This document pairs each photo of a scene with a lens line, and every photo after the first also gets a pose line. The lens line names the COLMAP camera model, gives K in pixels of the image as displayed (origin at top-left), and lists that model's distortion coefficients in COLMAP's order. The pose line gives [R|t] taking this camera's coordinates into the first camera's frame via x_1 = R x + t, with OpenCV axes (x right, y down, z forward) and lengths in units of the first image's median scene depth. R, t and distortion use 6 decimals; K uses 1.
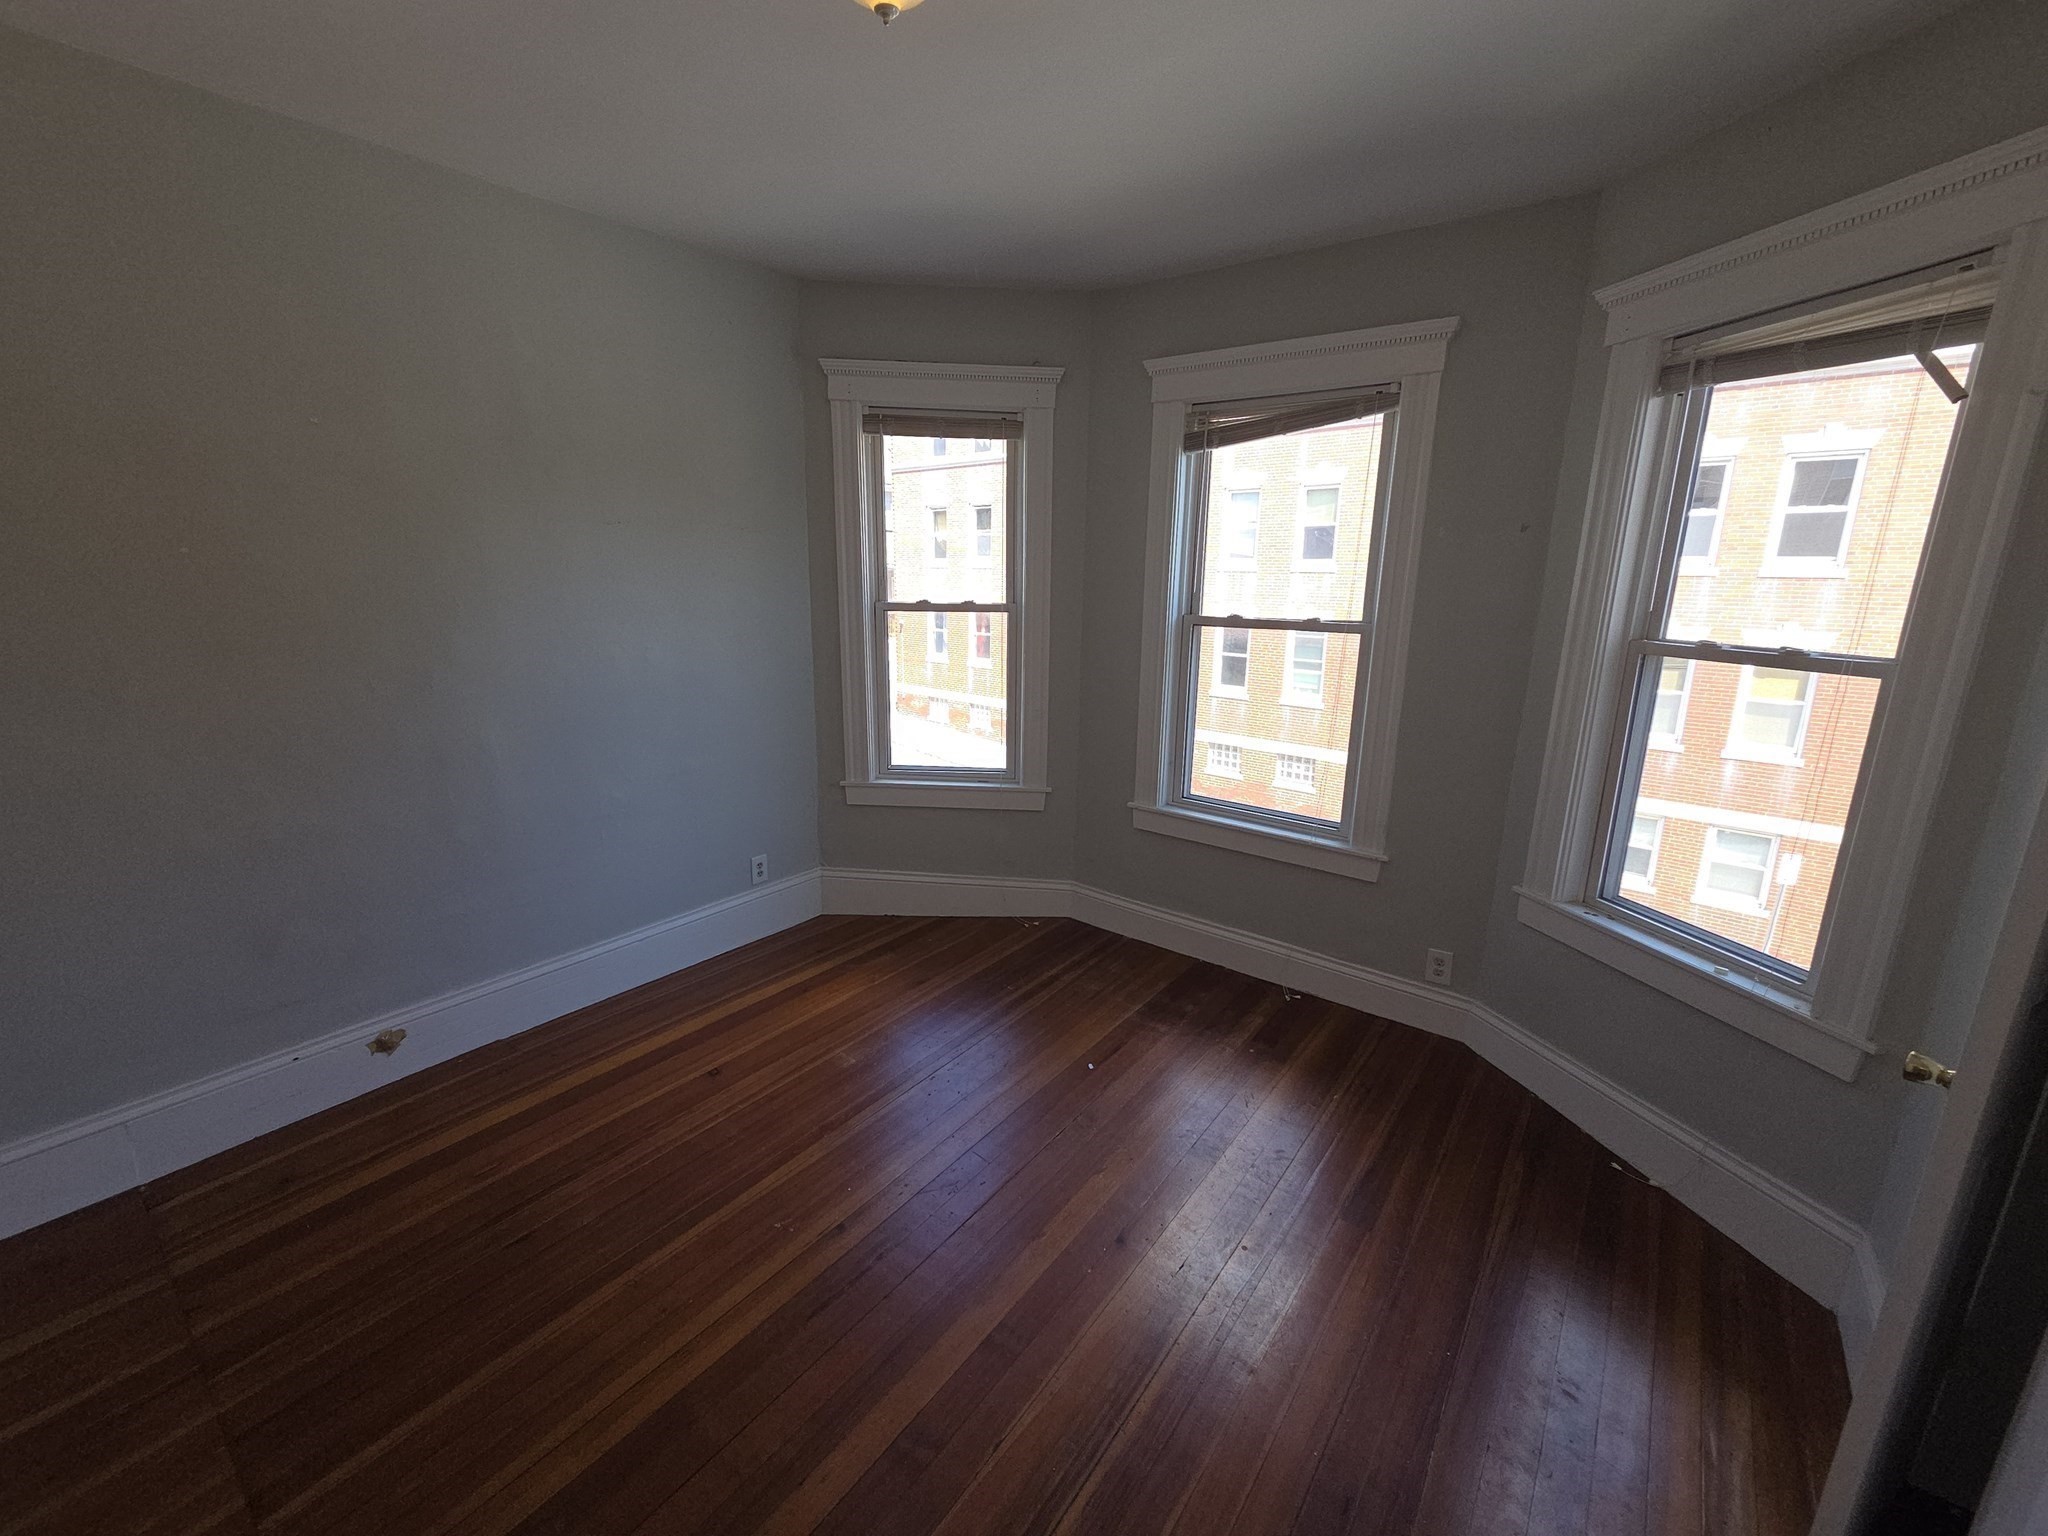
lens RADIAL K [[846.0, 0, 1009.1], [0, 846.0, 761.8], [0, 0, 1]] dist [0.023449, 0.000020]
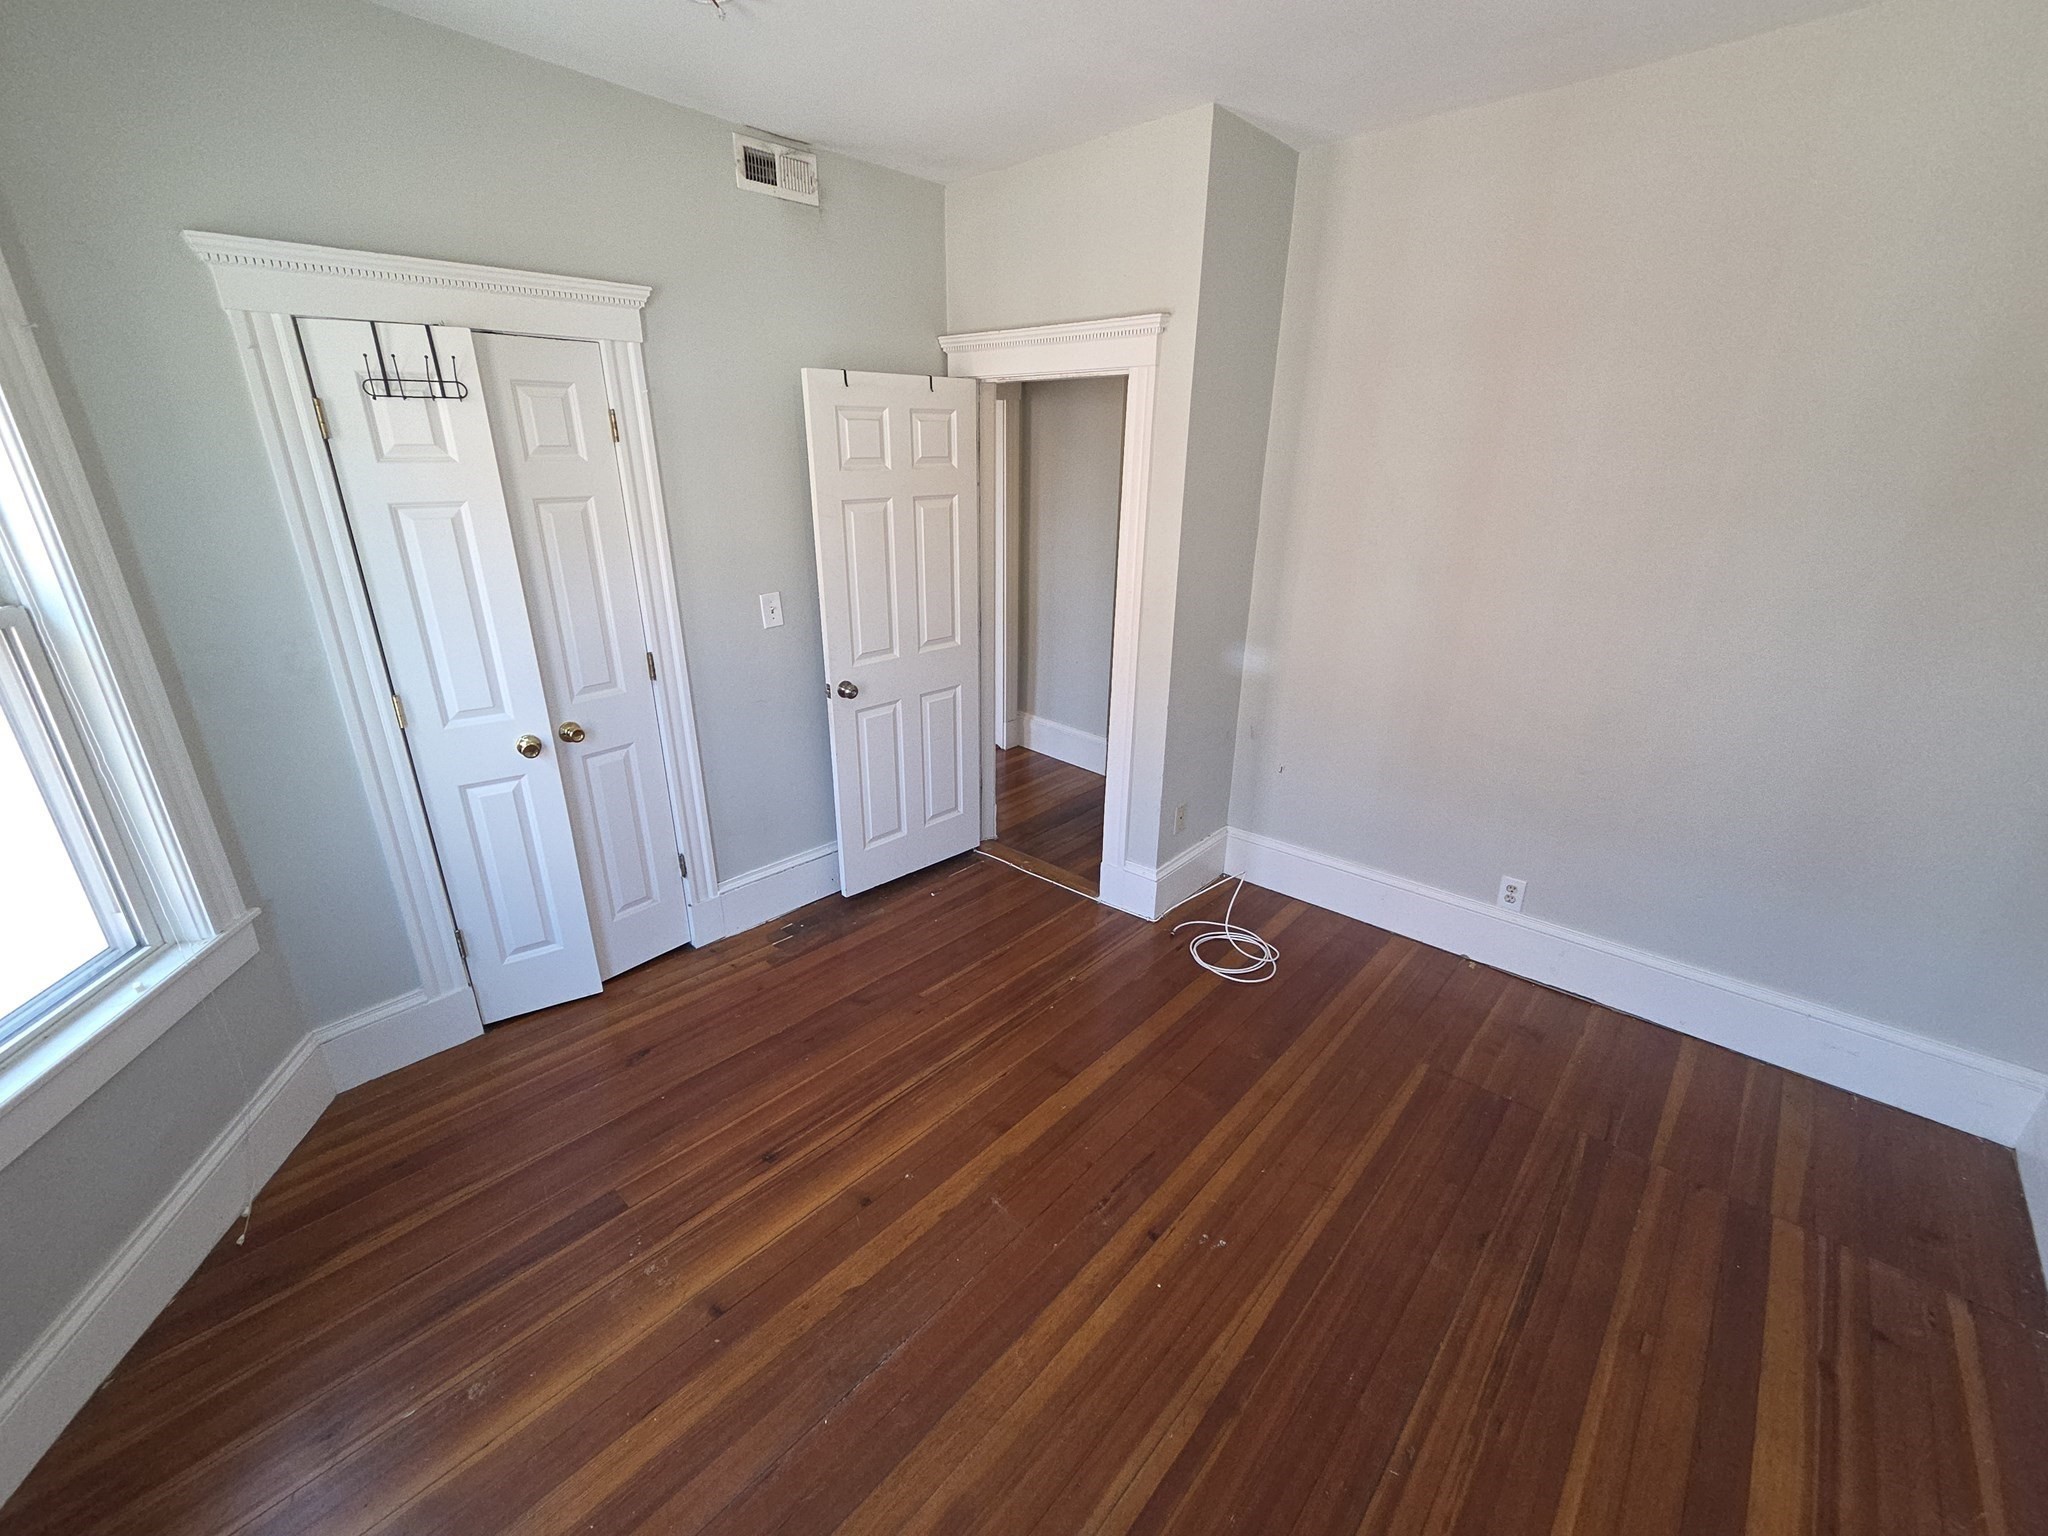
lens RADIAL K [[846.0, 0, 1009.1], [0, 846.0, 761.8], [0, 0, 1]] dist [0.023449, 0.000020]
pose [[-0.996737, -0.039650, 0.070305, -0.091158], [0.007268, 0.823398, 0.567418, -0.450045], [-0.080387, 0.566078, -0.820423, 1.605677]]
